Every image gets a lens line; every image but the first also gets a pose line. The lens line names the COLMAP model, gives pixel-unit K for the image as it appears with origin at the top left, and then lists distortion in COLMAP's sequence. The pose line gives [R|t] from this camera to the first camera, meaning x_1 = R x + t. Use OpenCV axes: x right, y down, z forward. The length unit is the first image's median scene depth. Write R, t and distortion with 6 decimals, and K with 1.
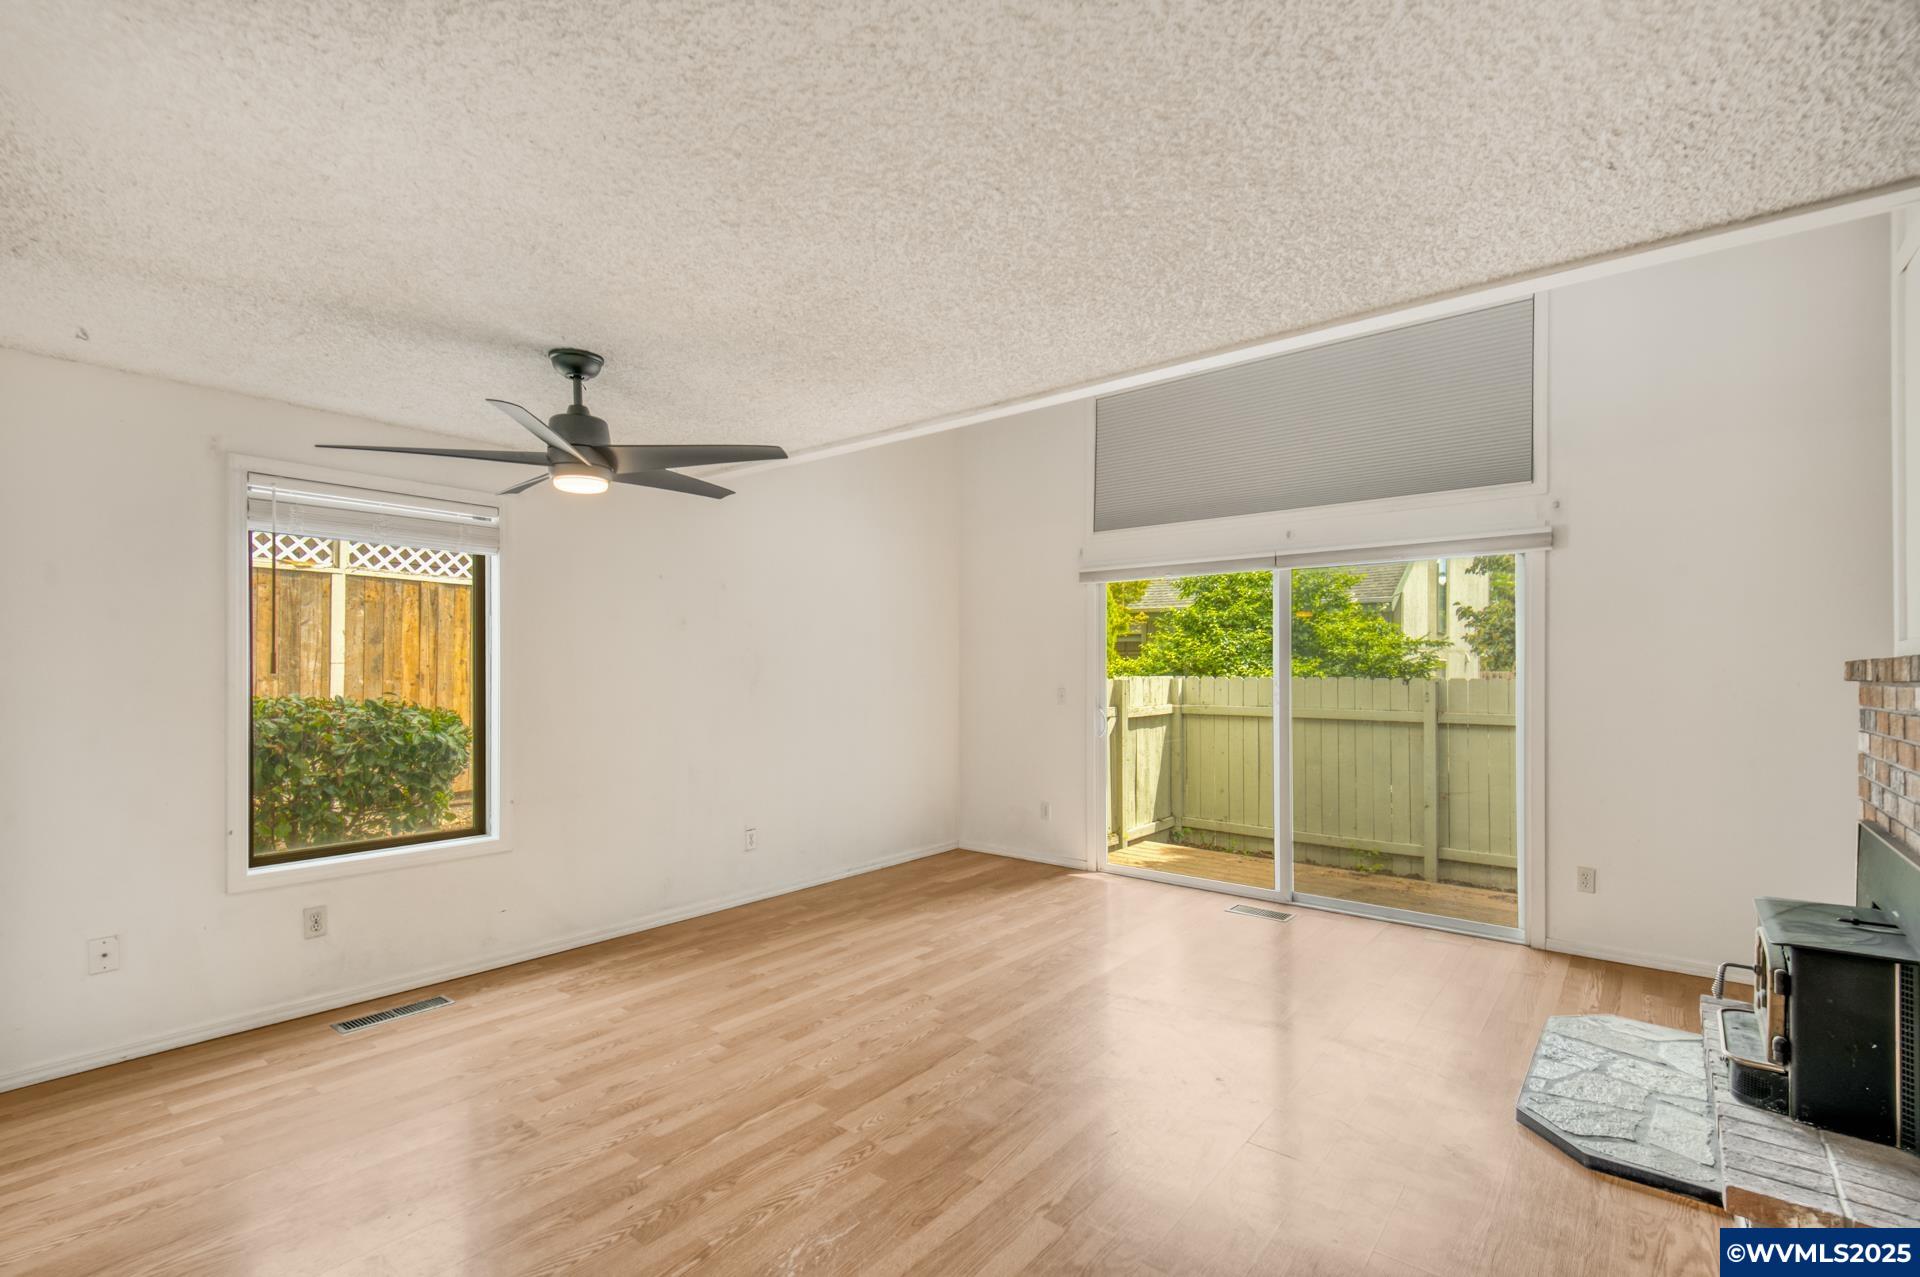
lens RADIAL K [[870.0, 0, 944.1], [0, 870.0, 672.1], [0, 0, 1]] dist [0.013023, -0.000826]
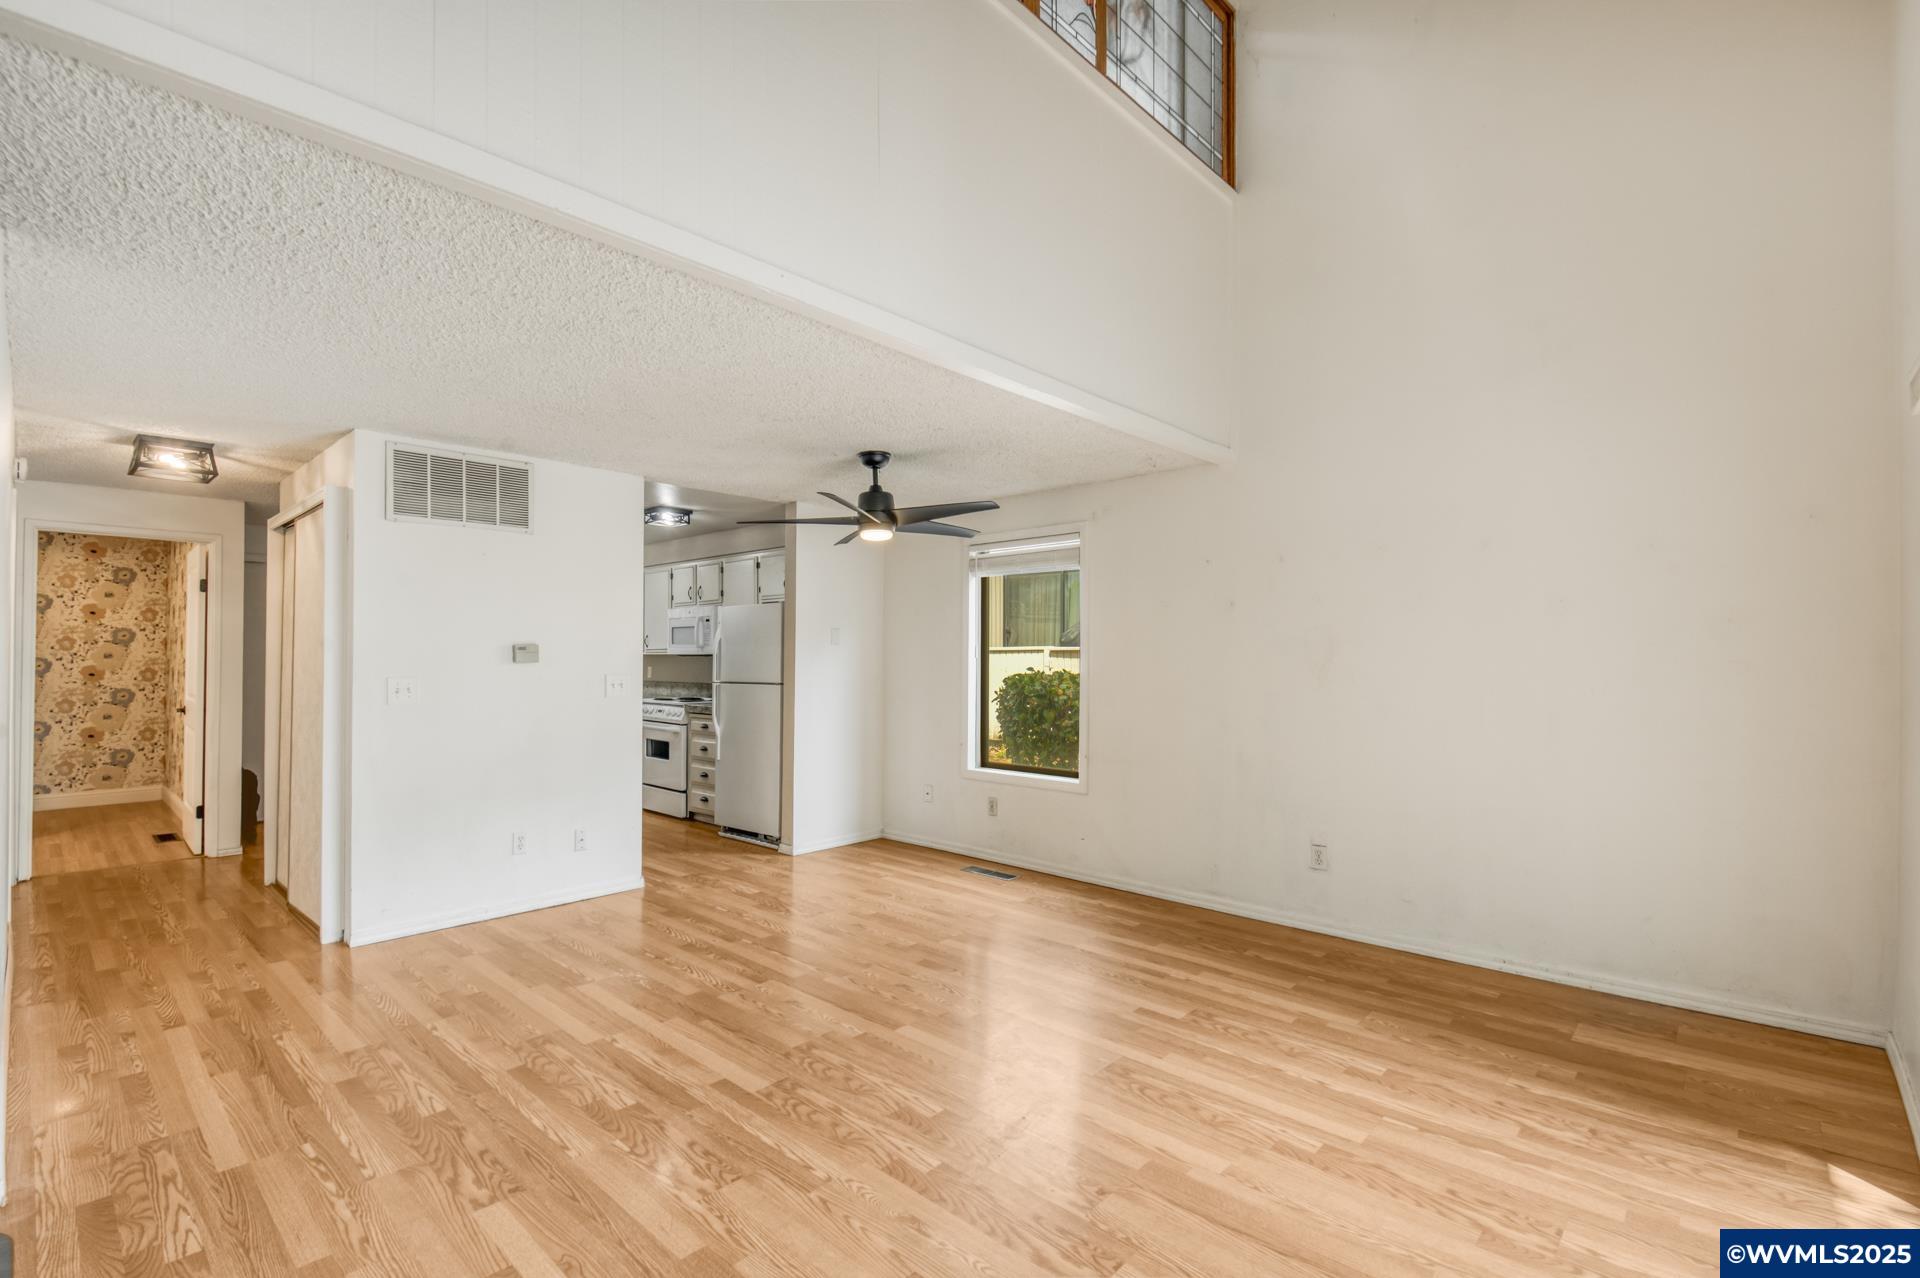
lens RADIAL K [[870.0, 0, 968.8], [0, 870.0, 651.5], [0, 0, 1]] dist [0.013023, -0.000826]
pose [[-0.061430, -0.010833, -0.998053, 0.815441], [-0.006018, 0.999927, -0.010483, 0.008239], [0.998093, 0.005362, -0.061490, 0.920916]]
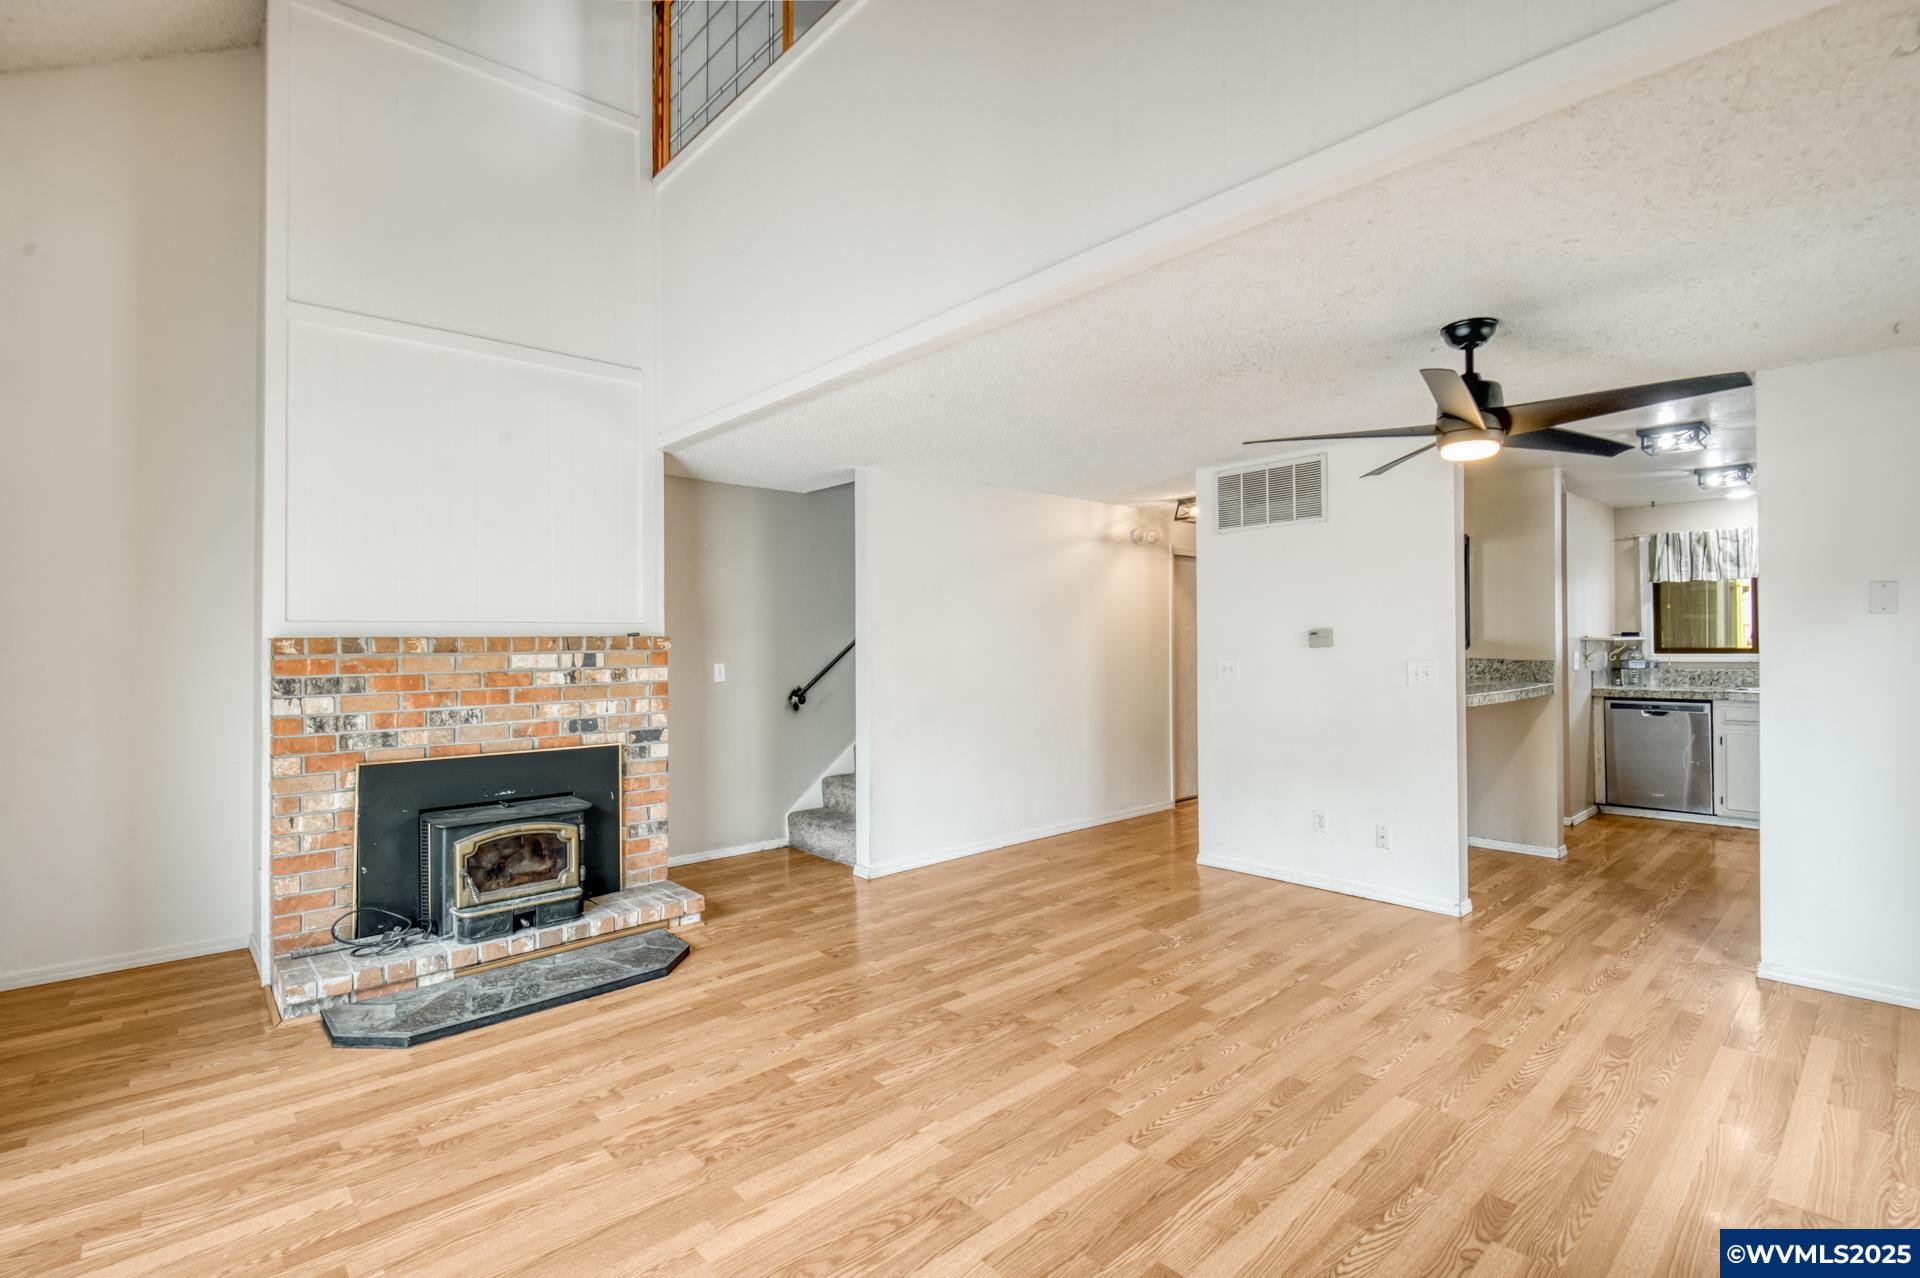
lens RADIAL K [[870.0, 0, 956.9], [0, 870.0, 633.2], [0, 0, 1]] dist [0.013023, -0.000826]
pose [[-0.989246, 0.005046, 0.146175, 0.012885], [0.004039, 0.999966, -0.007185, 0.001105], [-0.146207, -0.006517, -0.989233, 1.518105]]
